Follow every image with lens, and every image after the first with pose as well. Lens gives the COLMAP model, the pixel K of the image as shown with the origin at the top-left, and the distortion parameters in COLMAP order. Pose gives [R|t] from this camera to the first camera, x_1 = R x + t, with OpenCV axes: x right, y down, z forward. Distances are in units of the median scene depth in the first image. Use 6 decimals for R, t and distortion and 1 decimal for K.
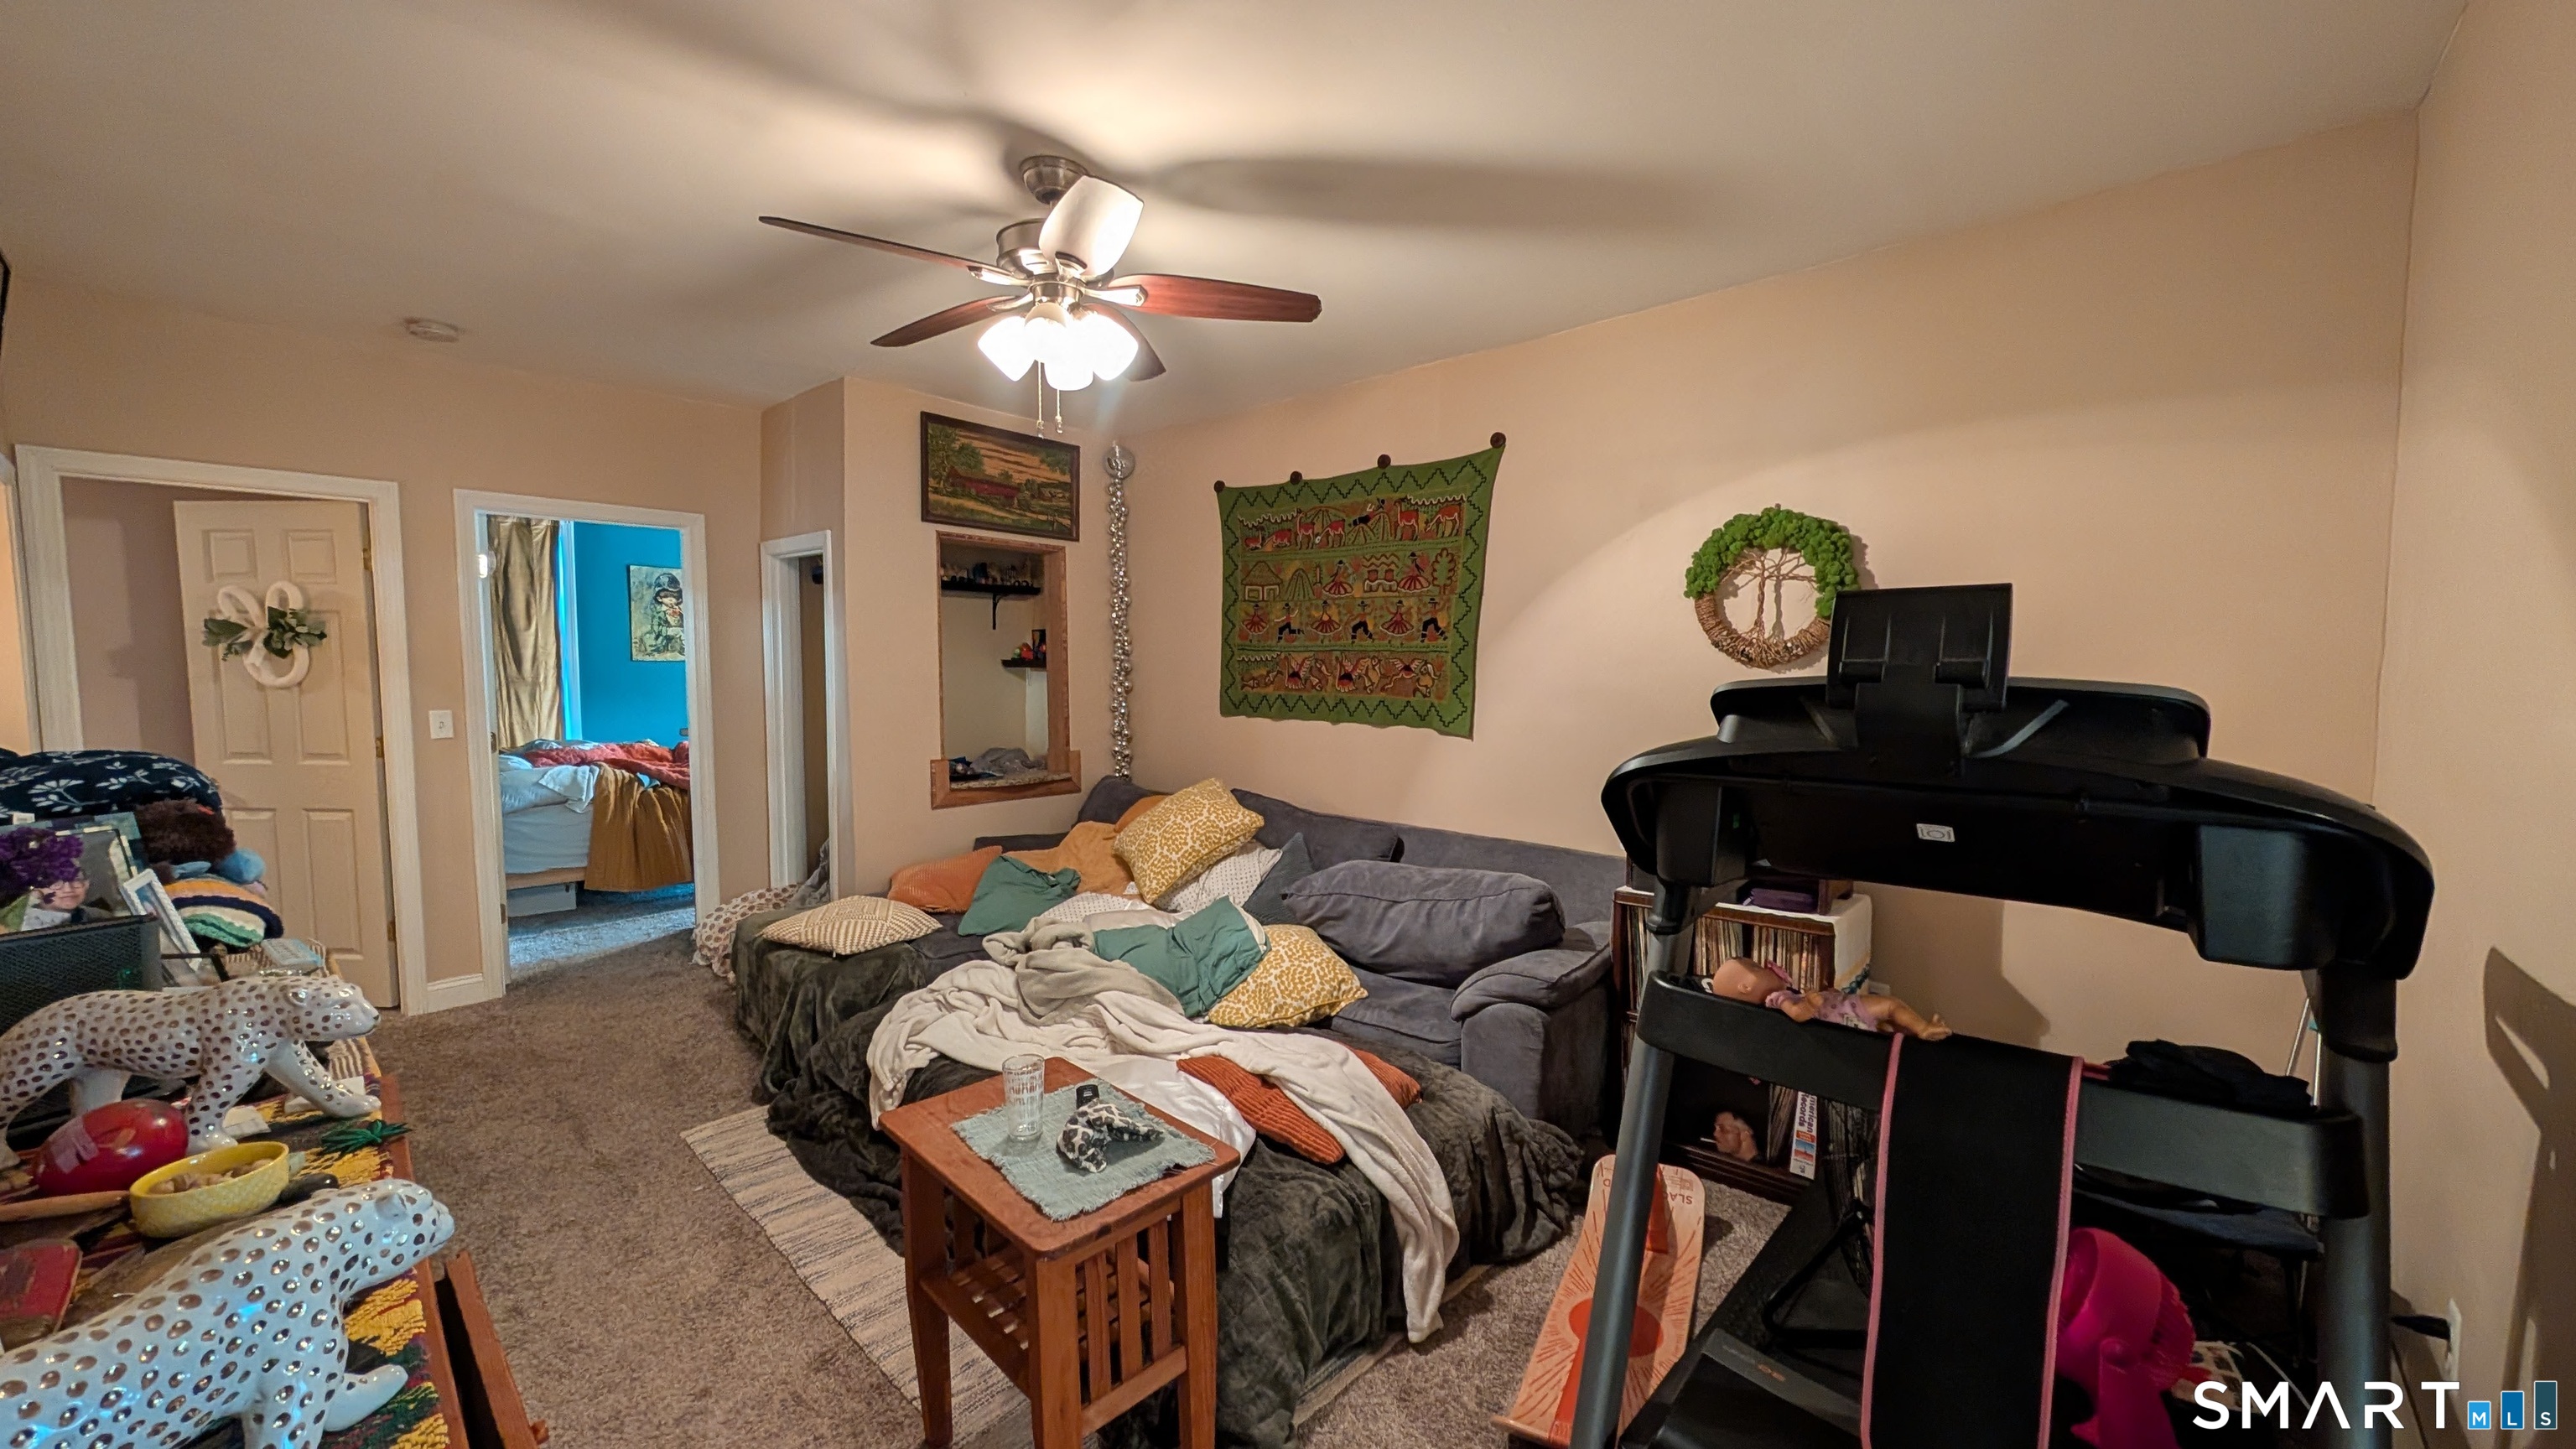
lens RADIAL K [[972.3, 0, 1286.0], [0, 972.3, 733.2], [0, 0, 1]] dist [-0.002558, -0.000070]
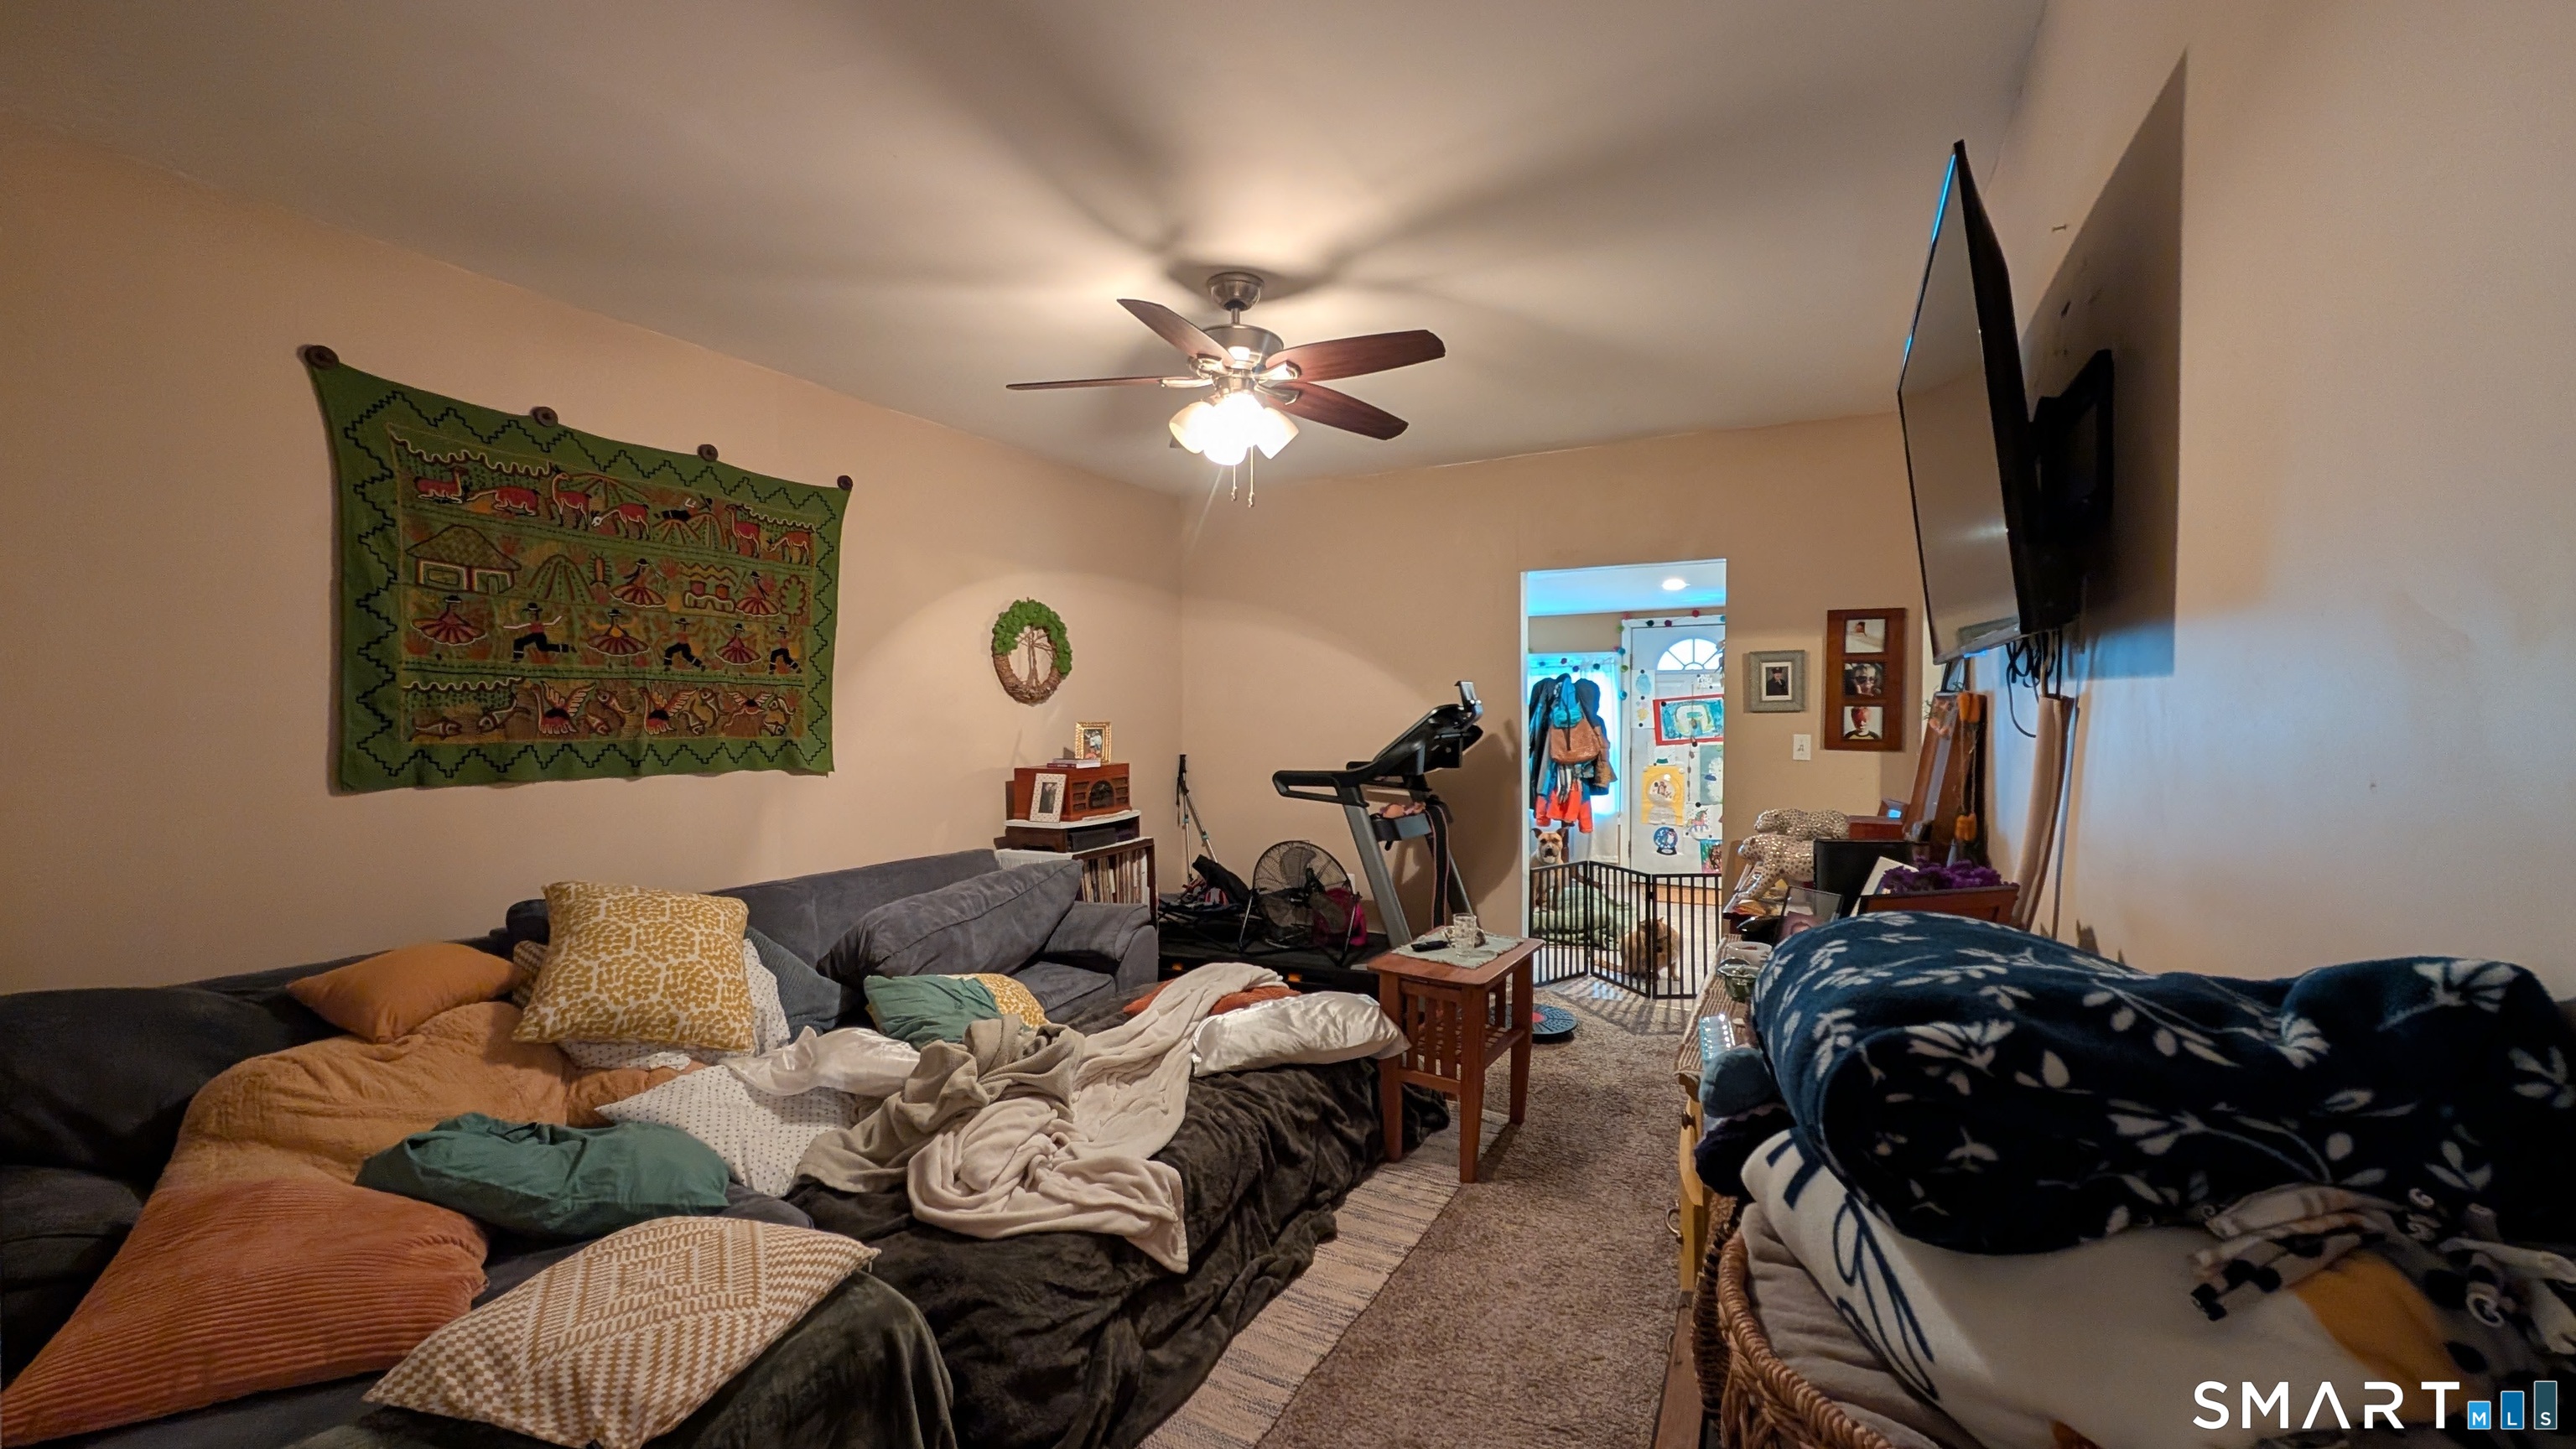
lens RADIAL K [[972.3, 0, 1286.9], [0, 972.3, 718.6], [0, 0, 1]] dist [-0.002558, -0.000070]
pose [[-0.245696, -0.018843, 0.969164, -0.831447], [0.063205, 0.997372, 0.035415, -0.053283], [-0.967284, 0.069957, -0.243860, 0.749523]]
